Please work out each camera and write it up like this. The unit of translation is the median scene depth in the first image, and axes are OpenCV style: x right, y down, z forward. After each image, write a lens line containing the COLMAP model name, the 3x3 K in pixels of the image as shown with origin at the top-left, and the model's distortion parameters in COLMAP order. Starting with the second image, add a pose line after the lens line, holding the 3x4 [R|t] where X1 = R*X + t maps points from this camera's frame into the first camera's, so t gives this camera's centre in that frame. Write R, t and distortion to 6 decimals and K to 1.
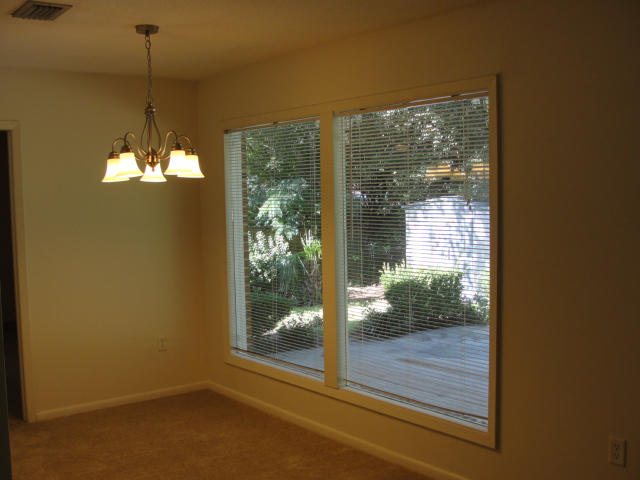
lens RADIAL K [[736.9, 0, 324.2], [0, 736.9, 238.2], [0, 0, 1]] dist [-0.097992, 0.000000]
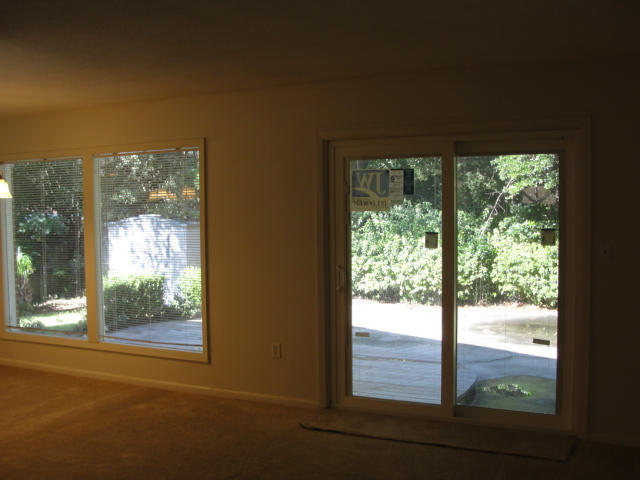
lens RADIAL K [[736.9, 0, 319.7], [0, 736.9, 241.4], [0, 0, 1]] dist [-0.097992, 0.000000]
pose [[0.913823, -0.014959, 0.405836, -0.068215], [0.024810, 0.999511, -0.019023, 0.017456], [-0.405353, 0.027453, 0.913748, -0.211558]]
